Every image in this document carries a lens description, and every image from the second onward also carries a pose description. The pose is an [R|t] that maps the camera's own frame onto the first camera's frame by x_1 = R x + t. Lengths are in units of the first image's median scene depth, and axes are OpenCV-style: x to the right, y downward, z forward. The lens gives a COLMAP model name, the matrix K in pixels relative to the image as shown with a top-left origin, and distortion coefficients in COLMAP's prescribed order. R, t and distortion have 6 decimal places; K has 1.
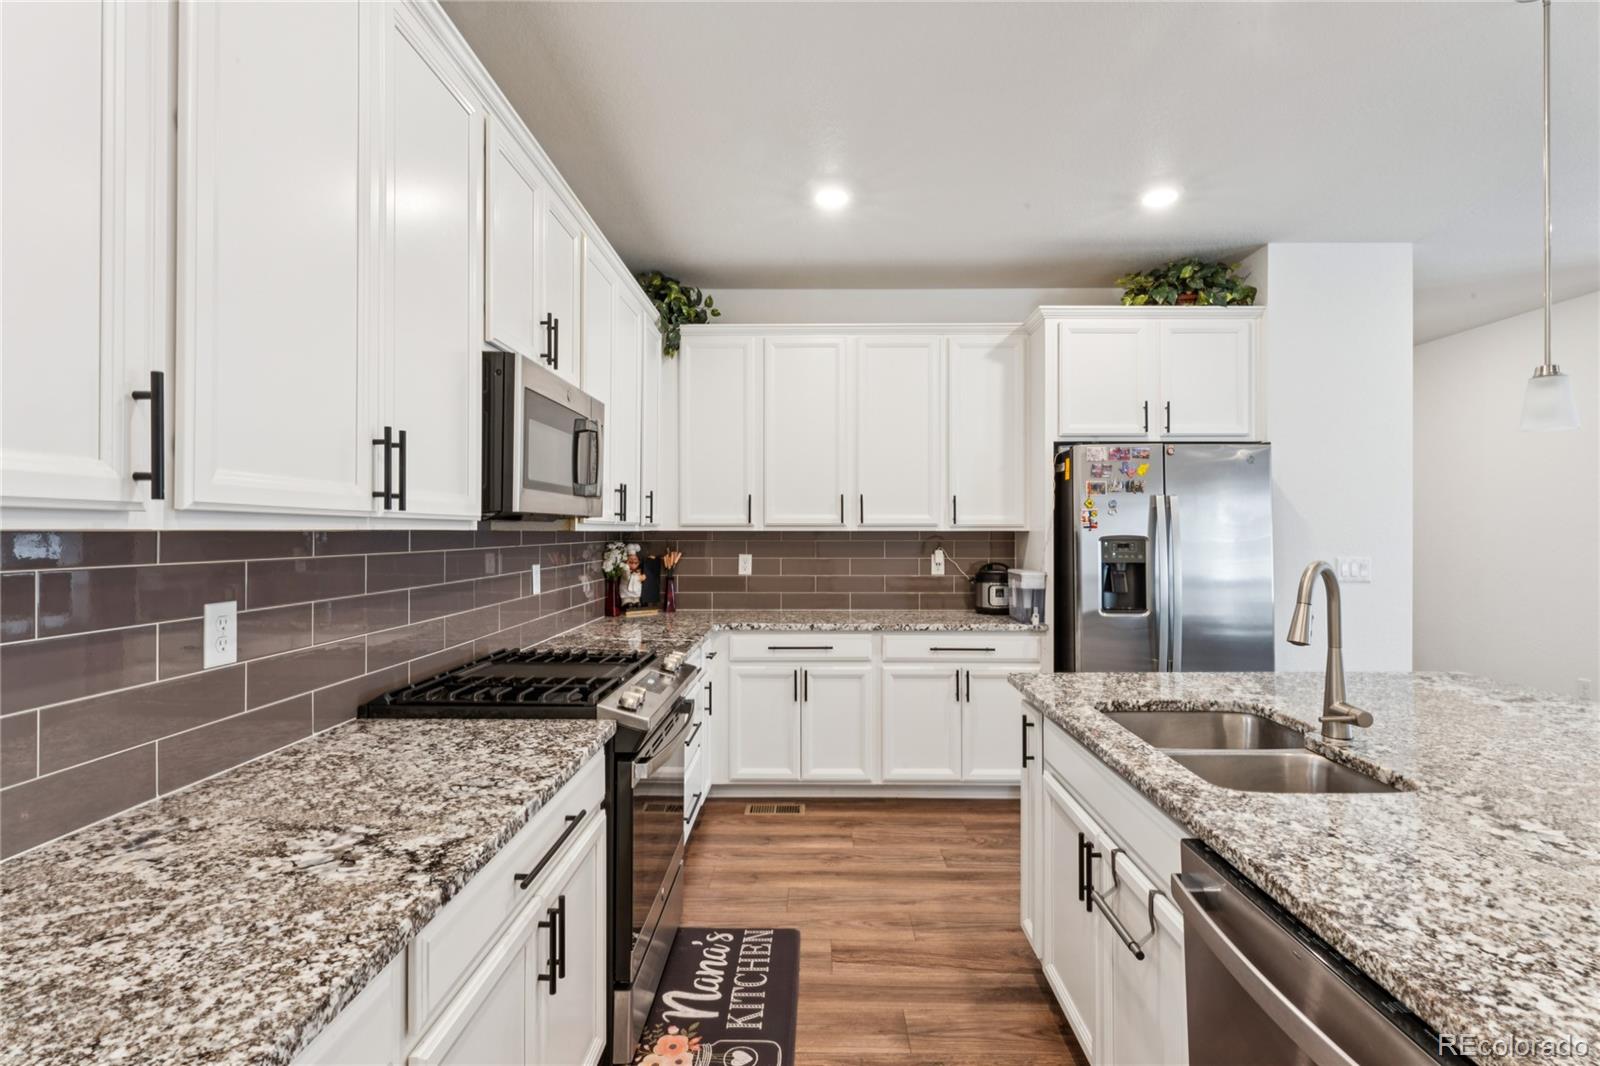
lens RADIAL K [[748.8, 0, 804.6], [0, 748.8, 531.8], [0, 0, 1]] dist [0.000424, 0.000262]
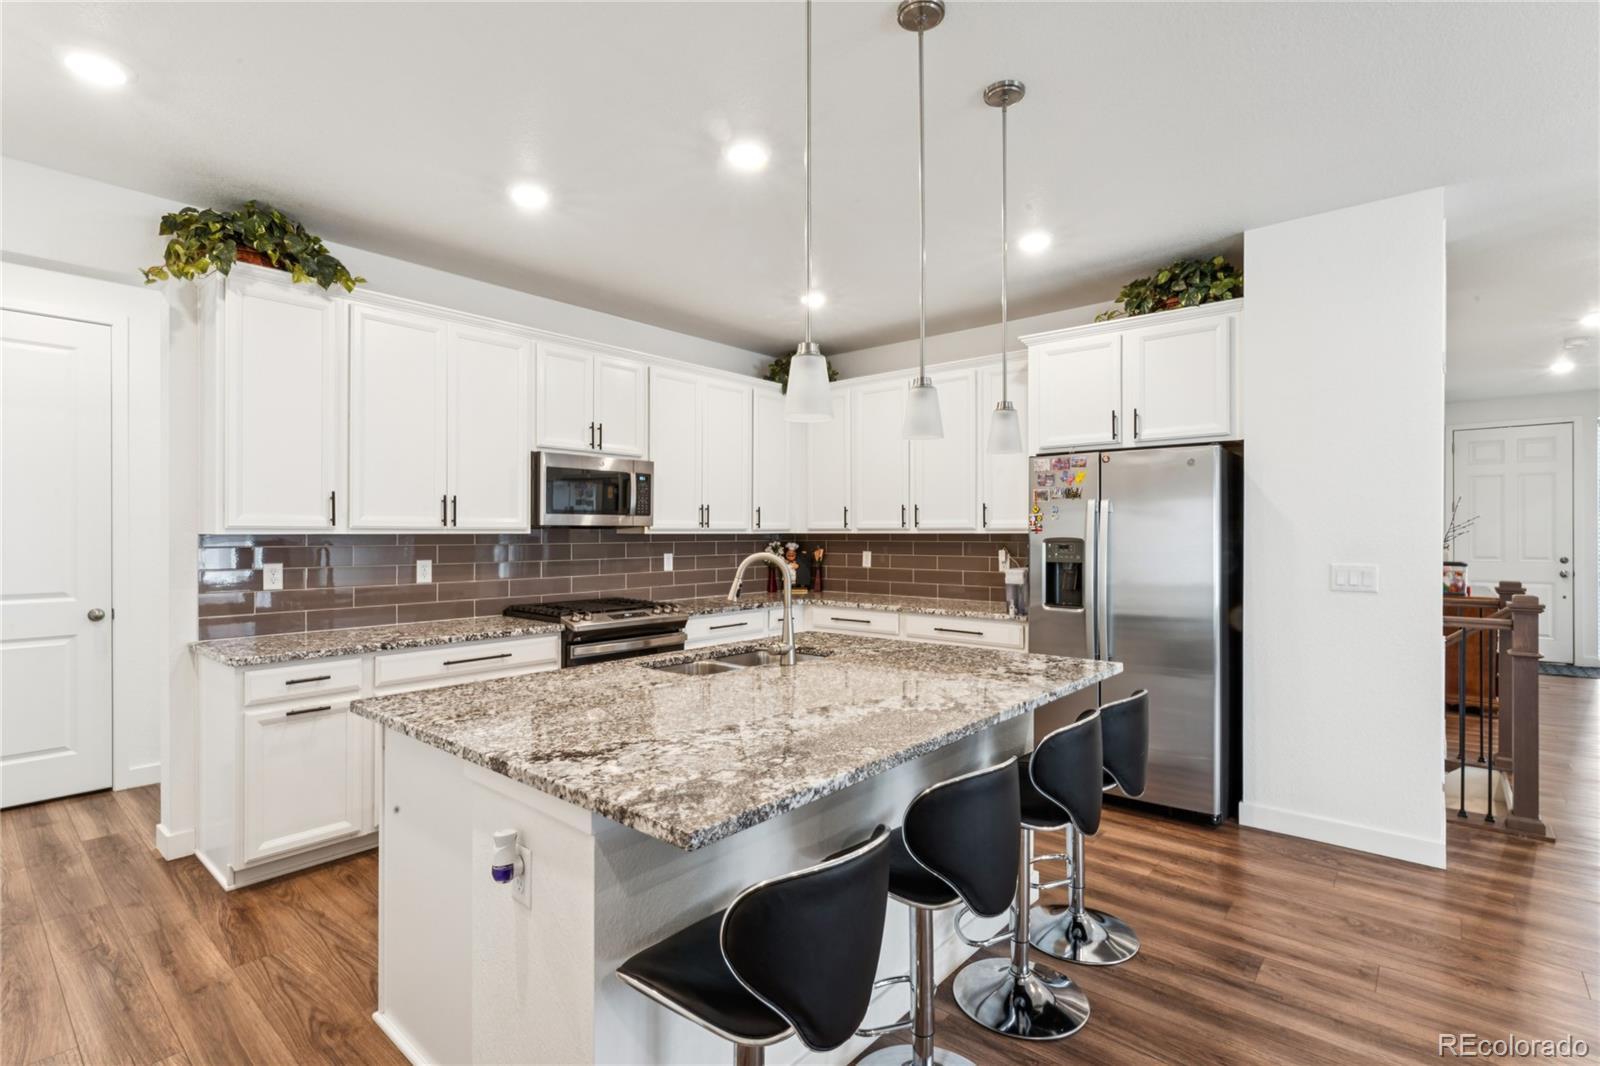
lens RADIAL K [[748.8, 0, 810.2], [0, 748.8, 532.7], [0, 0, 1]] dist [0.000424, 0.000262]
pose [[0.775008, -0.000957, -0.631951, 0.788101], [-0.000021, 0.999999, -0.001541, -0.000756], [0.631952, 0.001207, 0.775007, -0.088866]]
